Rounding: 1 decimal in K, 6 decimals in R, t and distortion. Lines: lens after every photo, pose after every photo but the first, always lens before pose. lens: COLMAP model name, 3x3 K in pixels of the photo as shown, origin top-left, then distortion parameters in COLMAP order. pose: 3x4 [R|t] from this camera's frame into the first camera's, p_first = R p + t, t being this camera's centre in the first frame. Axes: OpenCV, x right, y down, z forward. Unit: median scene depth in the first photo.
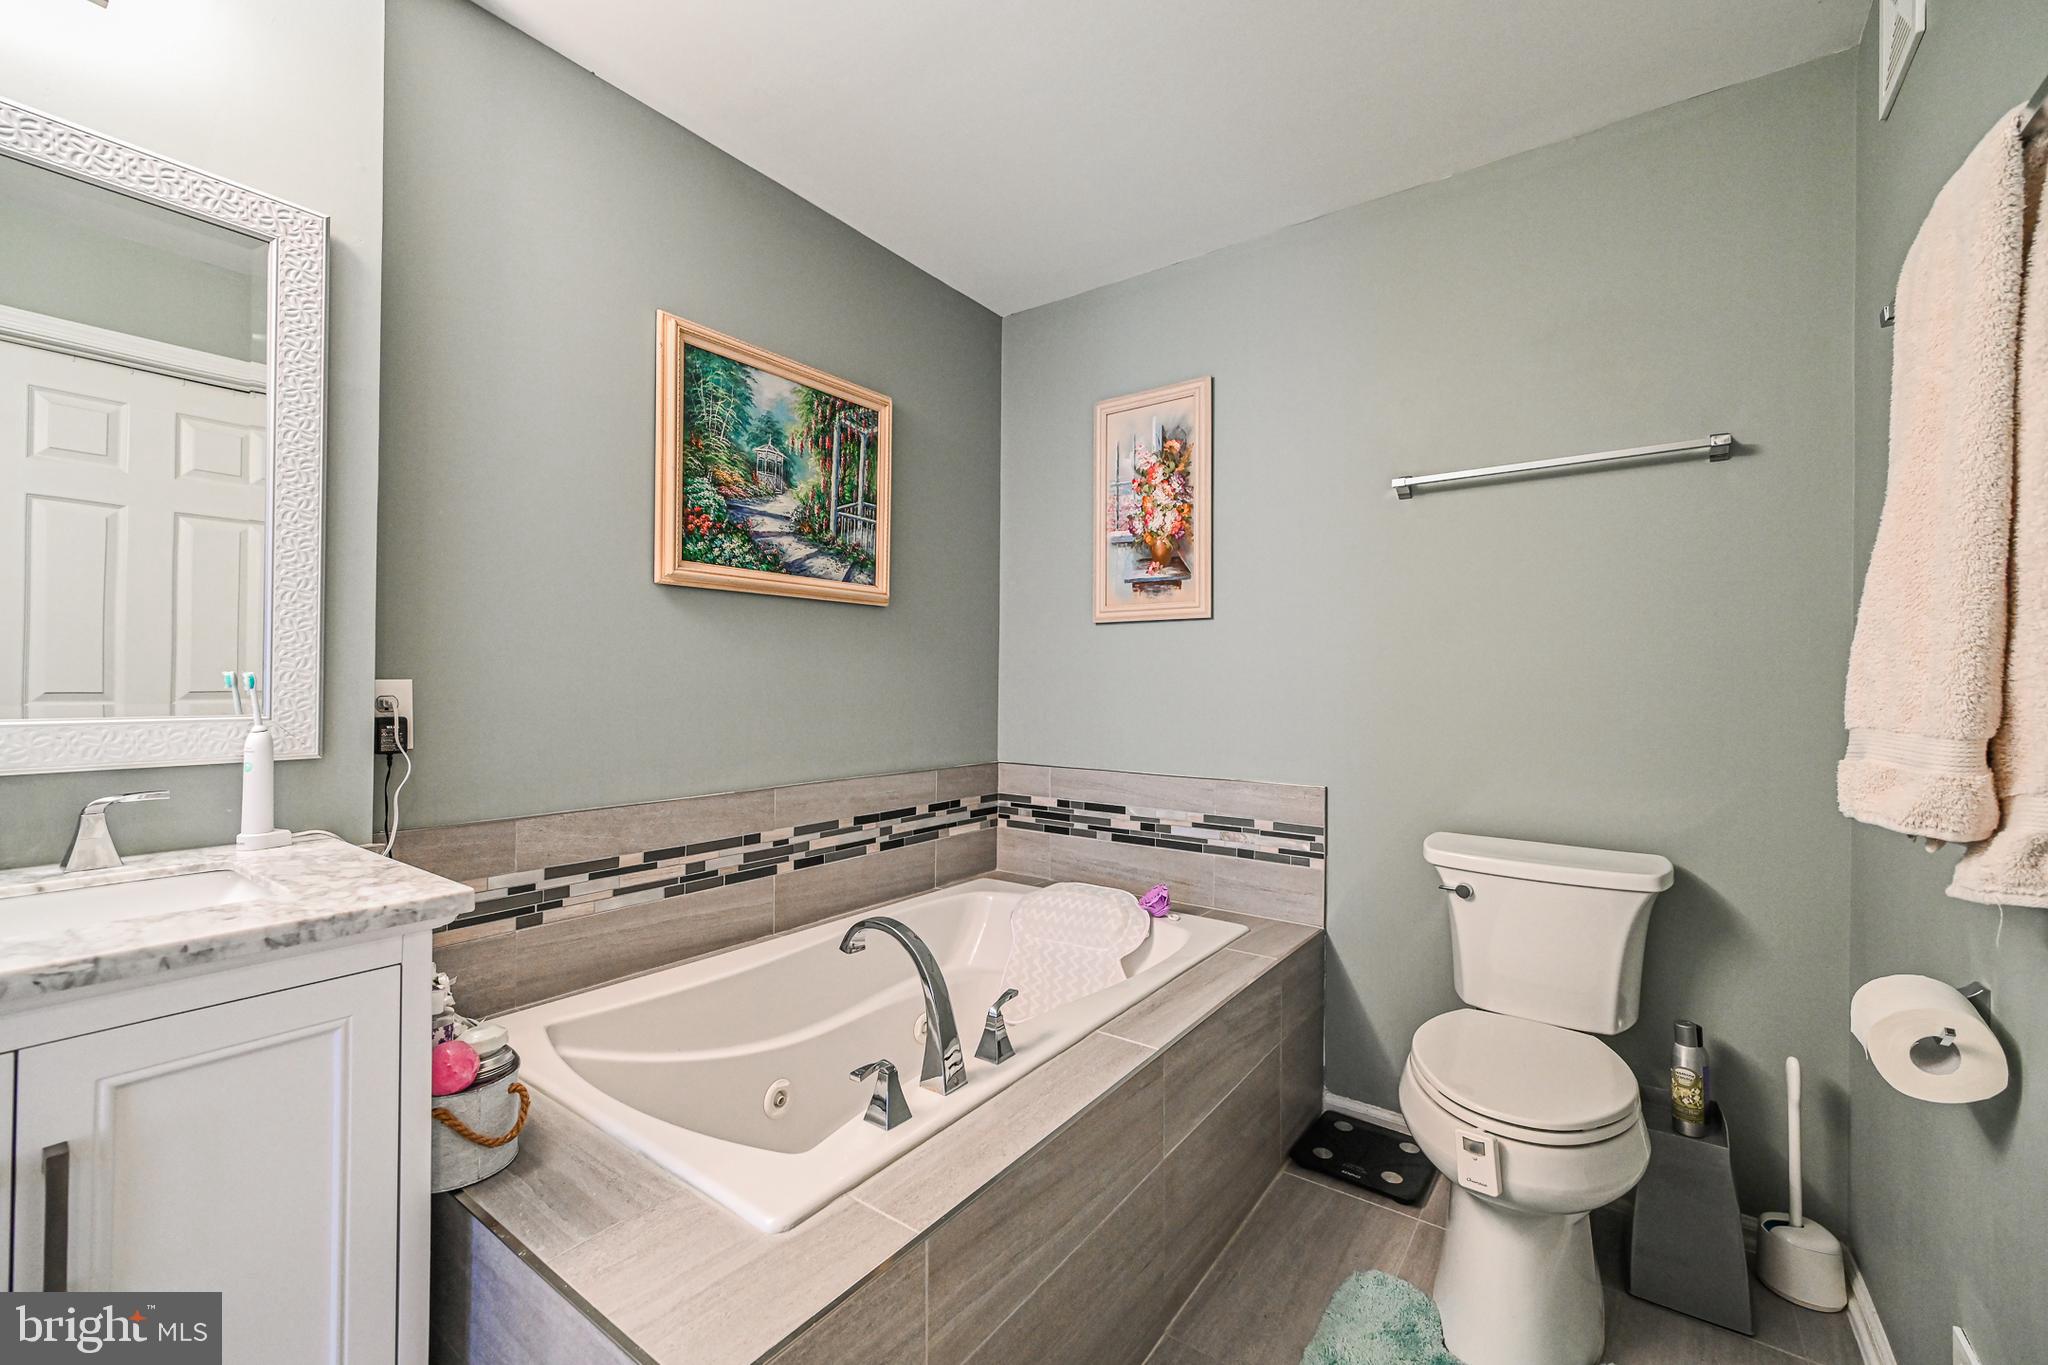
lens RADIAL K [[809.0, 0, 1044.1], [0, 809.0, 682.0], [0, 0, 1]] dist [-0.001659, 0.000840]
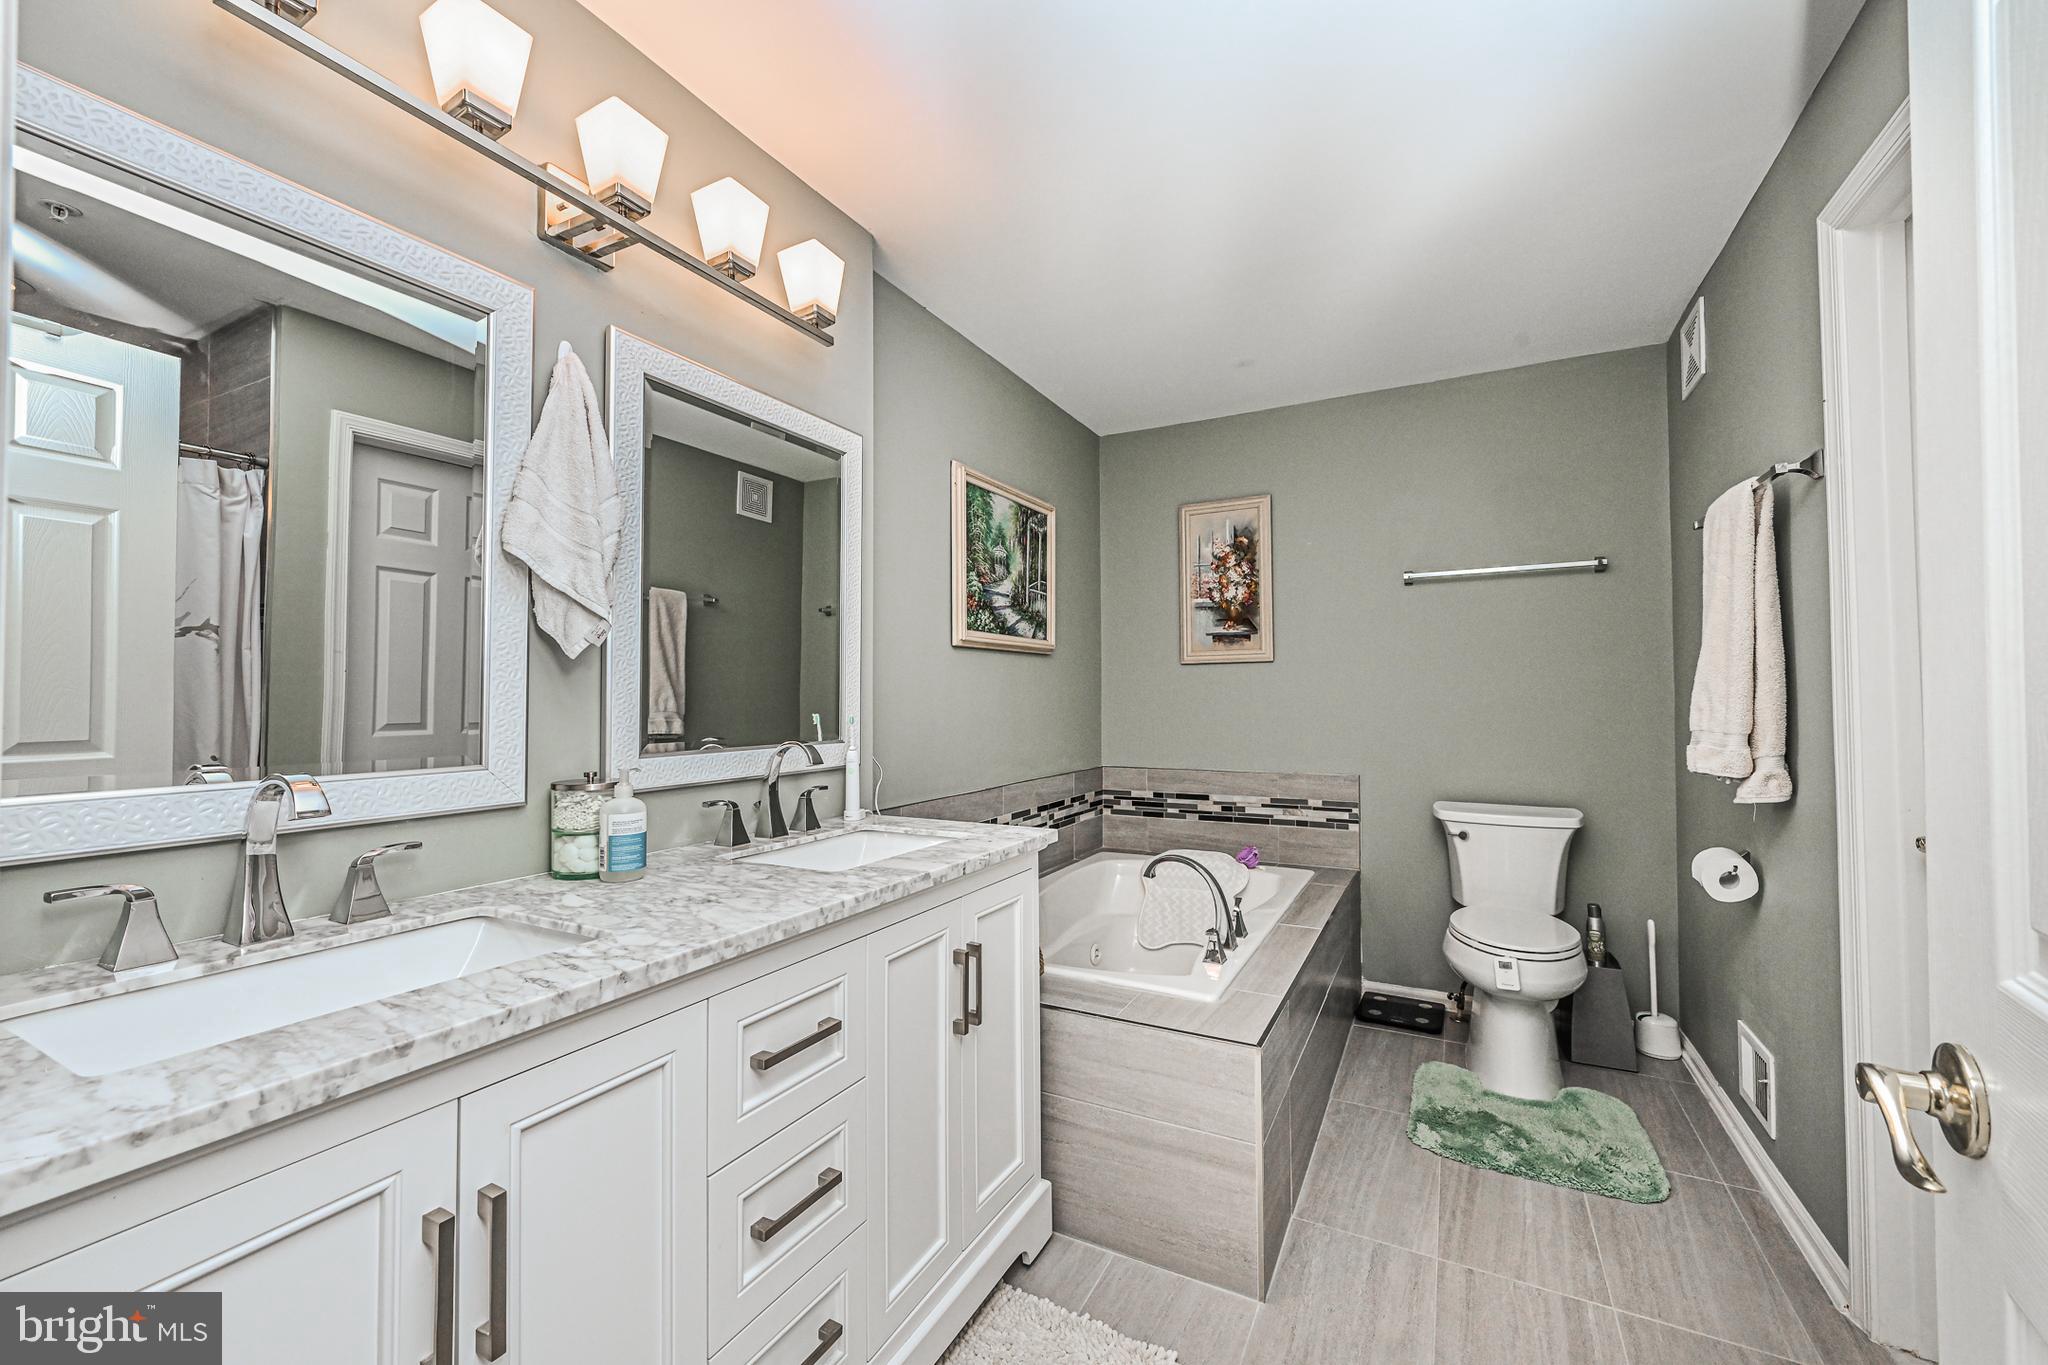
lens RADIAL K [[809.0, 0, 1020.3], [0, 809.0, 681.0], [0, 0, 1]] dist [-0.001659, 0.000840]
pose [[0.989507, -0.009558, 0.144172, -0.472167], [0.012080, 0.999789, -0.016624, -0.026888], [-0.143982, 0.018192, 0.989413, -0.382969]]
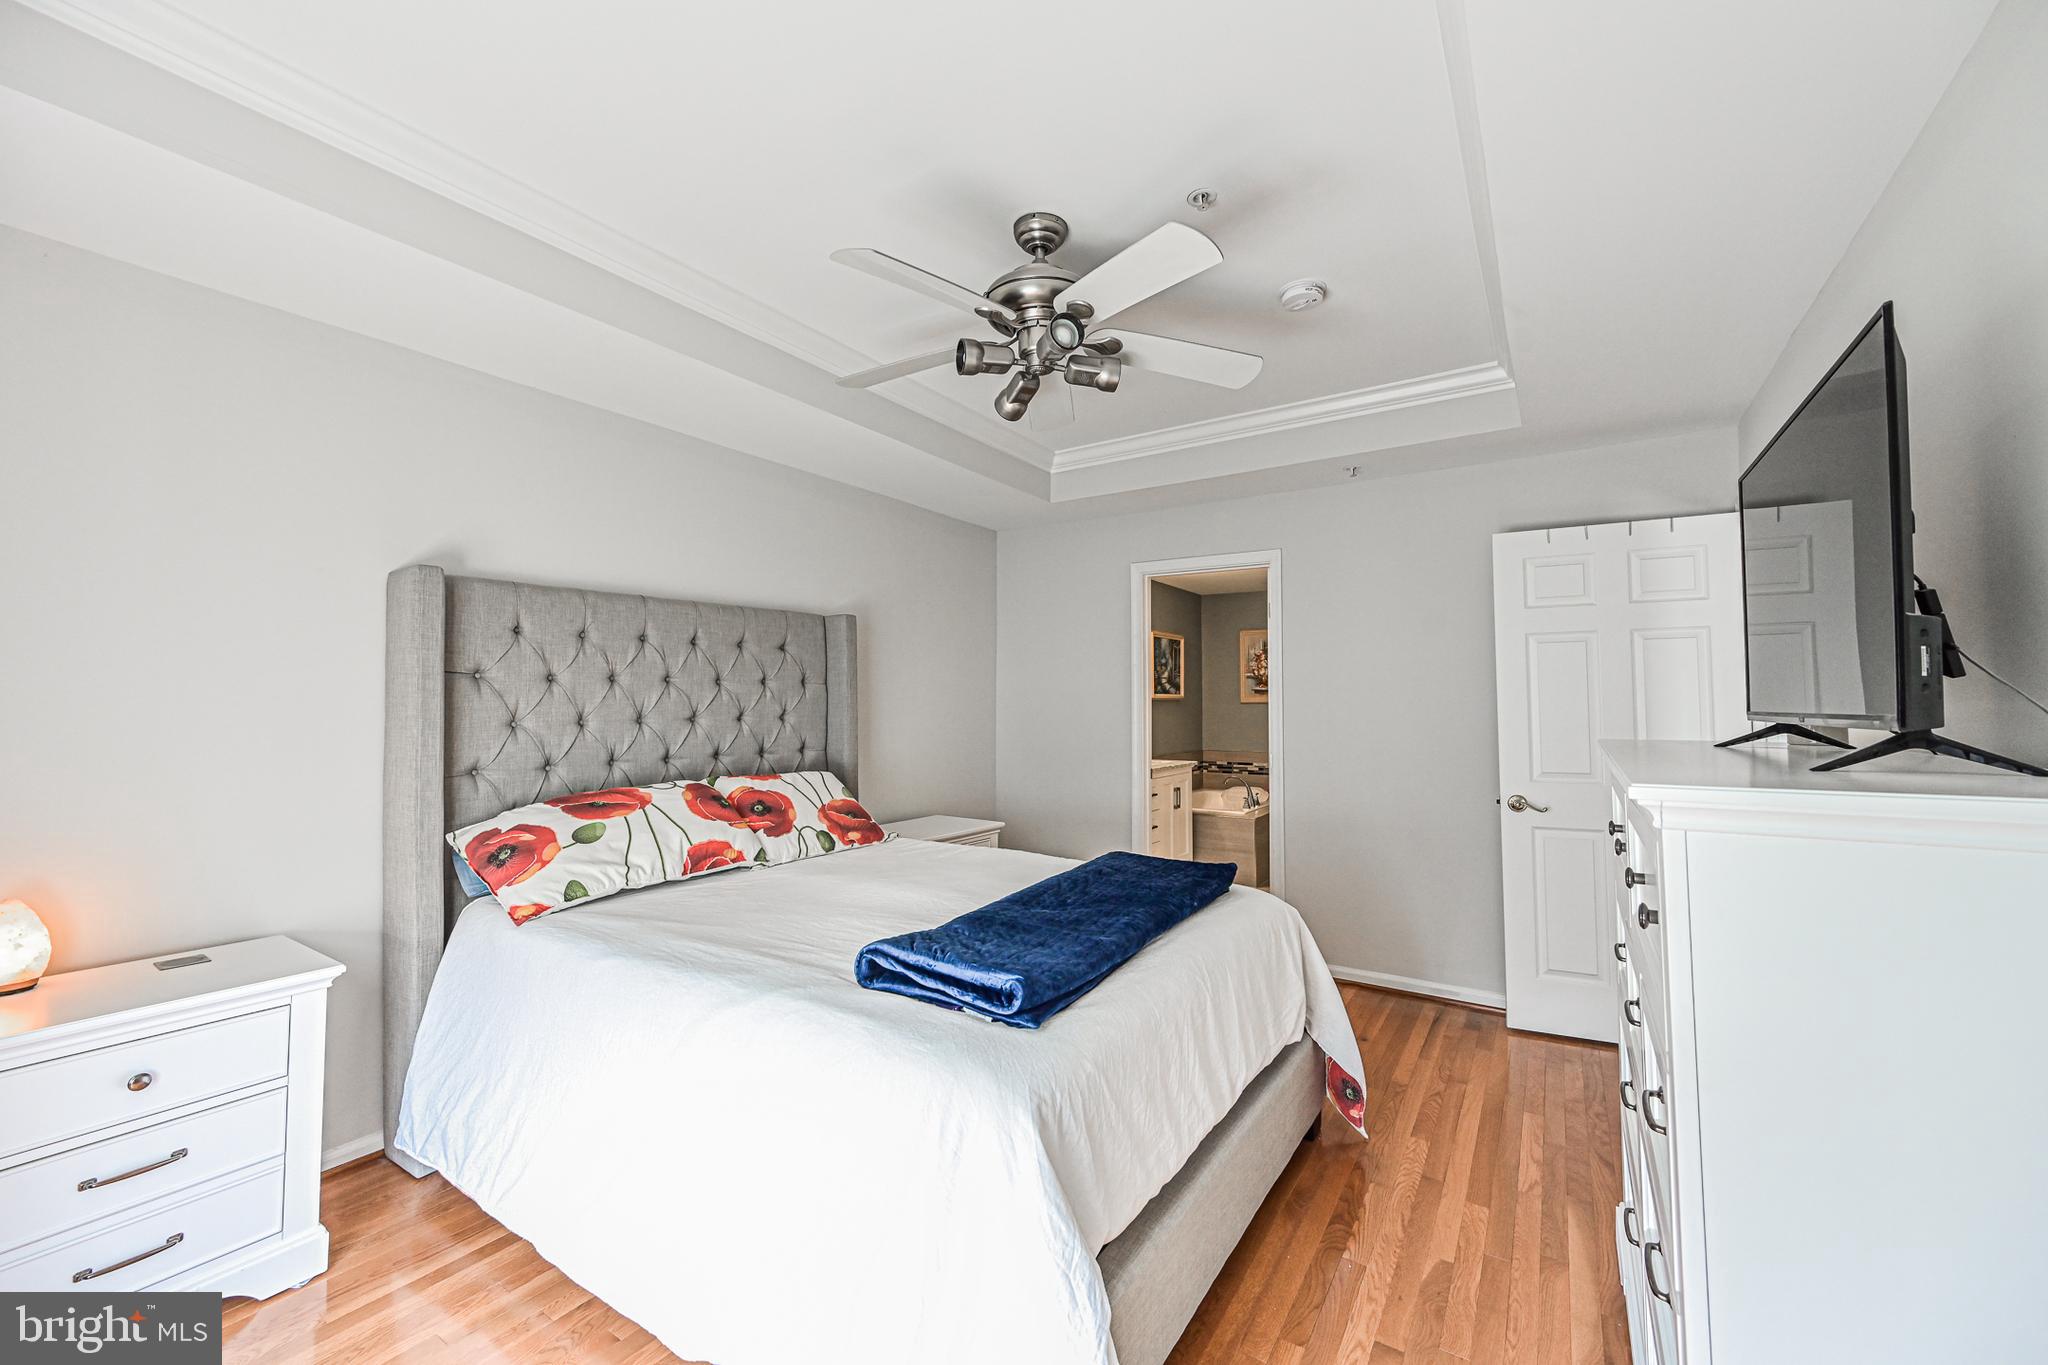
lens RADIAL K [[809.0, 0, 1017.6], [0, 809.0, 687.9], [0, 0, 1]] dist [-0.001659, 0.000840]
pose [[0.998528, -0.009615, 0.053380, -1.075144], [0.010751, 0.999721, -0.021040, -0.086354], [-0.053163, 0.021583, 0.998353, -2.297086]]
